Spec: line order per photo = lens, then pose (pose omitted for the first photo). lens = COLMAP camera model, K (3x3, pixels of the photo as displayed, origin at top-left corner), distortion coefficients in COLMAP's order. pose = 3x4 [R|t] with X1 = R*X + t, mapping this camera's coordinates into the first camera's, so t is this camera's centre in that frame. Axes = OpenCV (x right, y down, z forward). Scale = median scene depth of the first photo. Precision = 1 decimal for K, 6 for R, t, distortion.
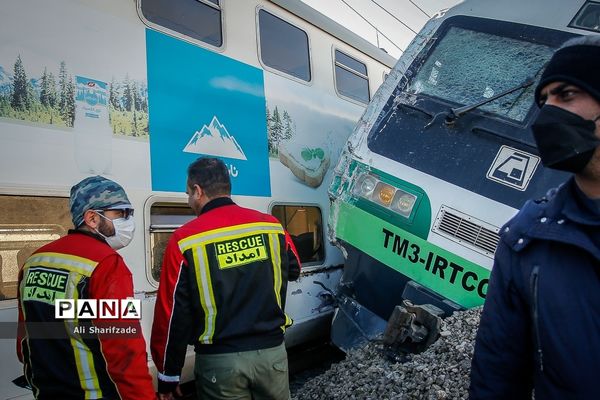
lens RADIAL K [[518.0, 0, 300.0], [0, 518.0, 200.0], [0, 0, 1]] dist [-0.043980, 0.003090]
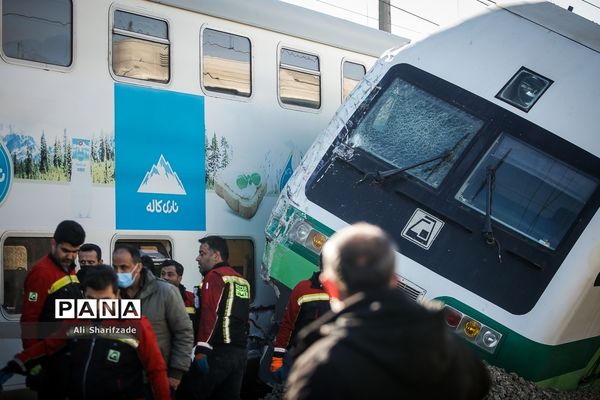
lens RADIAL K [[1441.0, 0, 300.0], [0, 1441.0, 200.0], [0, 0, 1]] dist [0.033301, 0.081594]
pose [[0.993044, 0.061124, 0.100634, -0.179291], [-0.064830, 0.997318, 0.033969, -0.192322], [-0.098288, -0.040257, 0.994343, -1.965718]]
